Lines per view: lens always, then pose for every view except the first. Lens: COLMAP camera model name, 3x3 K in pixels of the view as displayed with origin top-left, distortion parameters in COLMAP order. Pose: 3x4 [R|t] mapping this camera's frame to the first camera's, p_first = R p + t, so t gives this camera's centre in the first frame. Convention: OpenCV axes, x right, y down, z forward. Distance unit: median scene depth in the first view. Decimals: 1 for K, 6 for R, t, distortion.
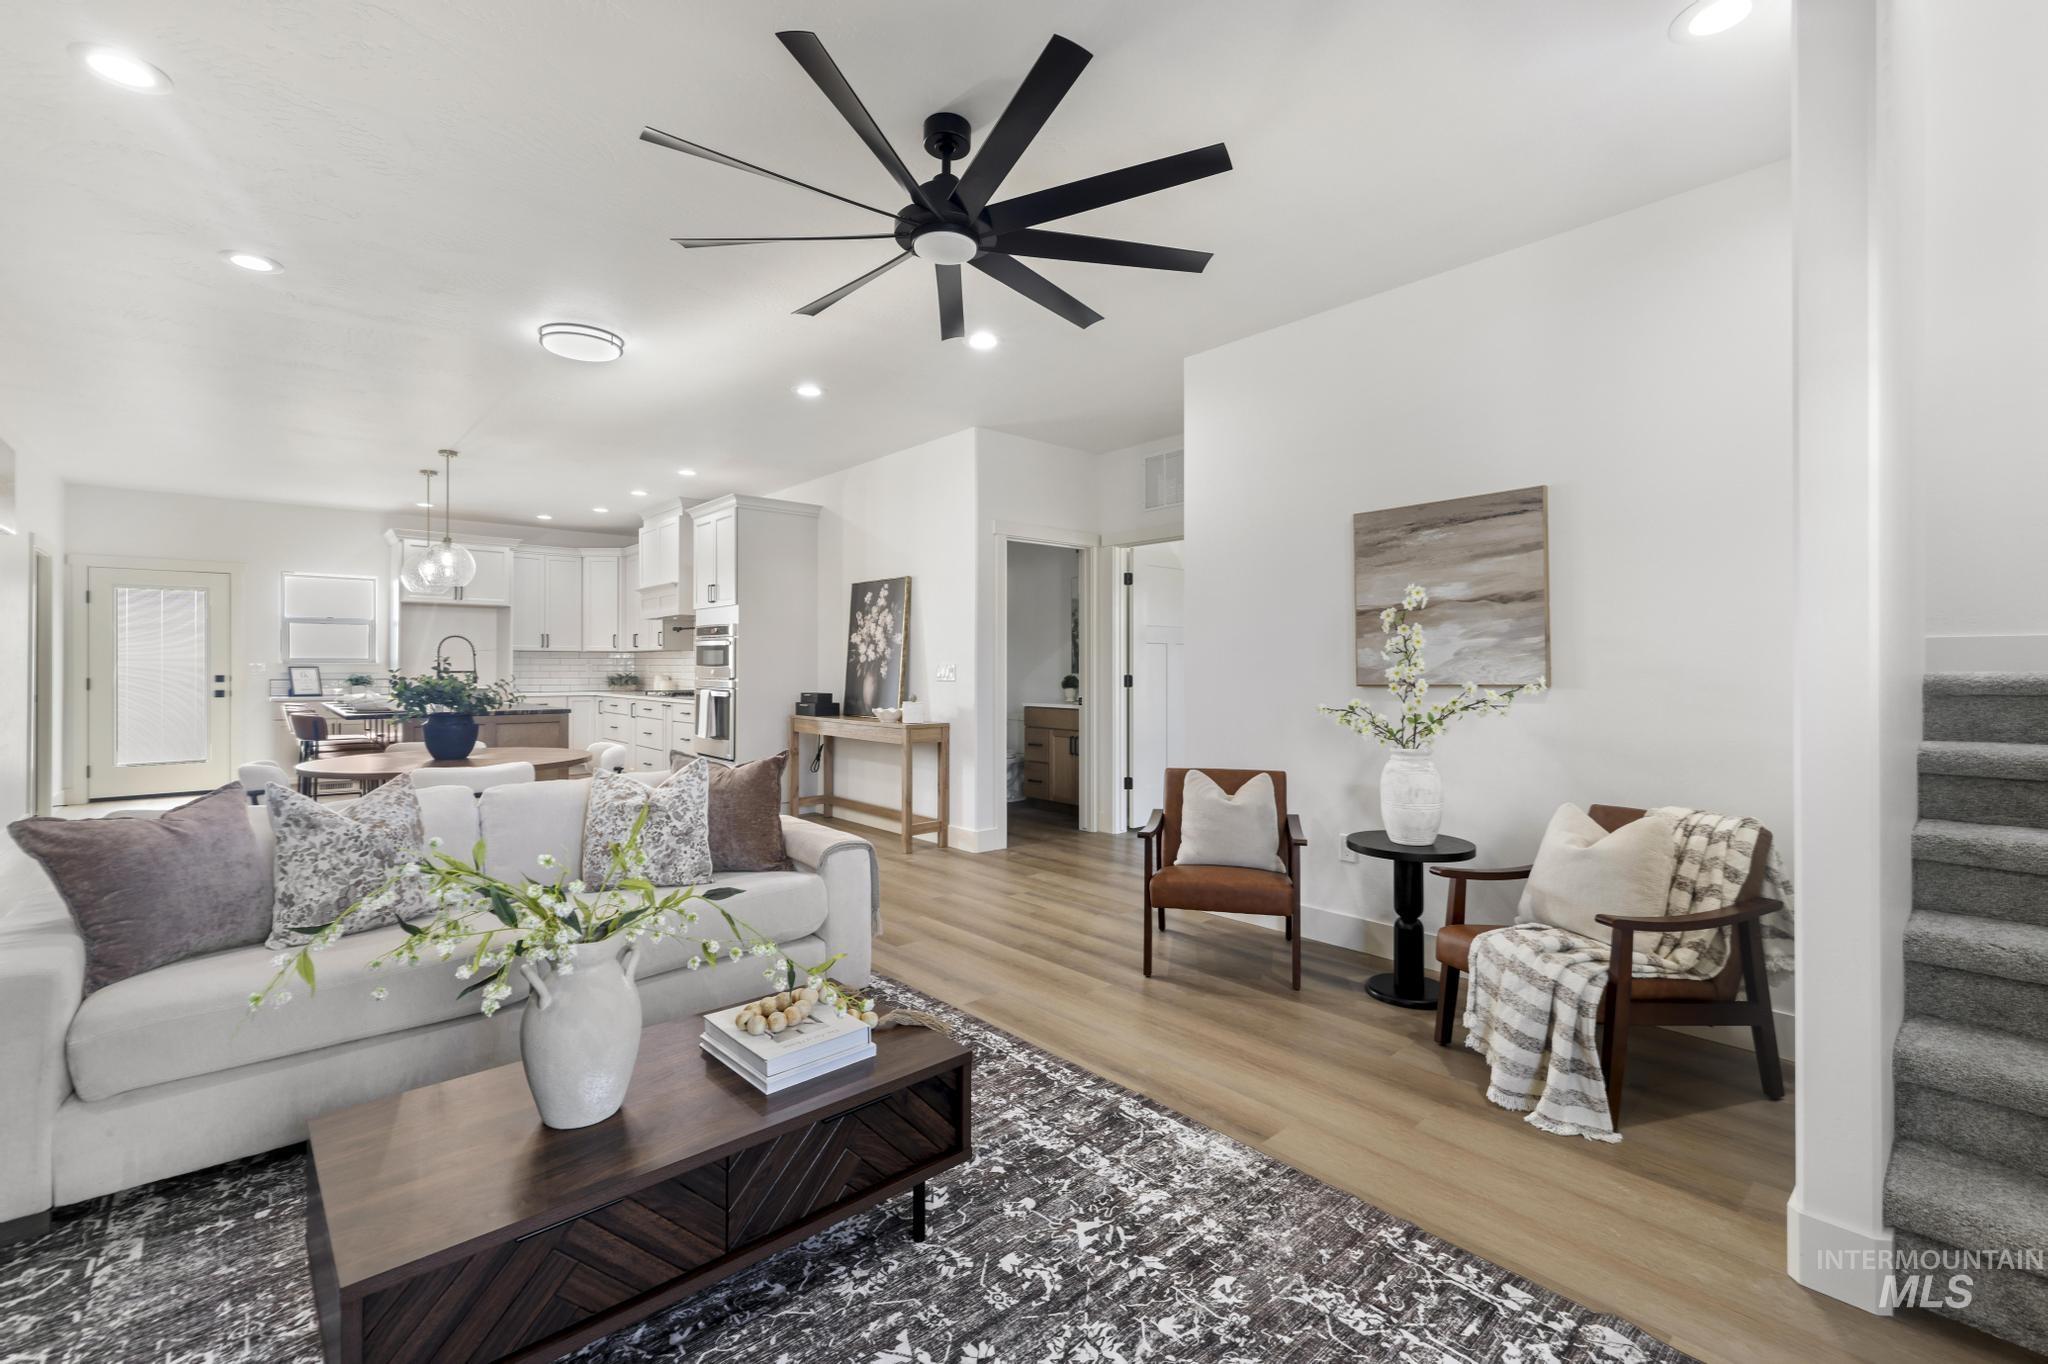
lens RADIAL K [[879.4, 0, 1021.0], [0, 879.4, 663.6], [0, 0, 1]] dist [-0.000061, 0.000195]
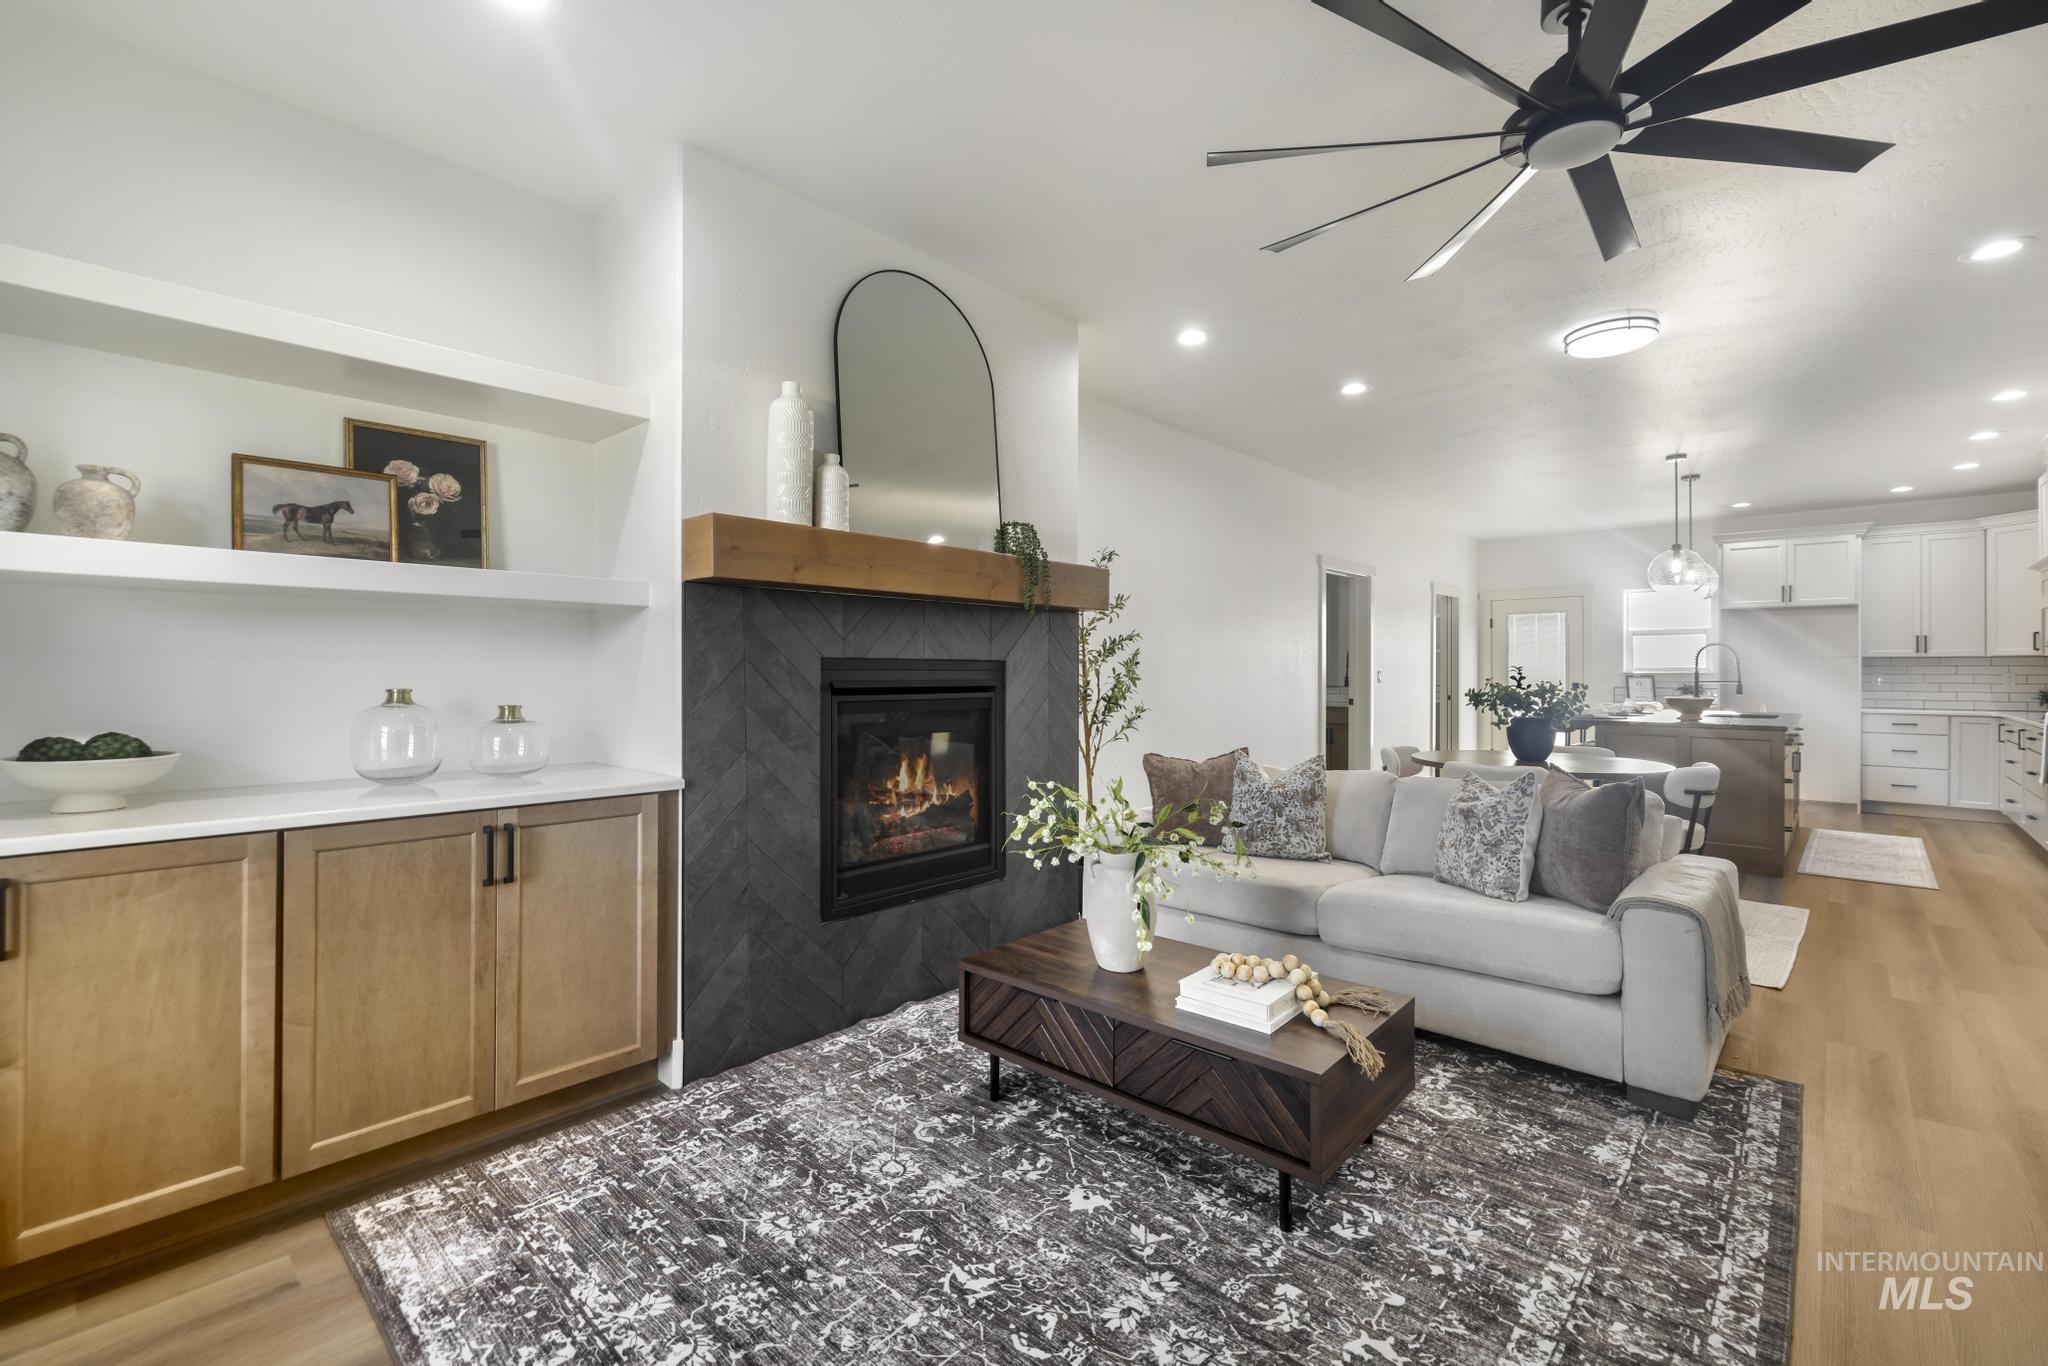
lens RADIAL K [[900.8, 0, 1018.7], [0, 900.8, 668.6], [0, 0, 1]] dist [0.000632, 0.000369]
pose [[0.091348, -0.004121, -0.995811, 0.767821], [-0.000657, 0.999991, -0.004198, -0.000657], [0.995819, 0.001037, 0.091344, 0.494609]]
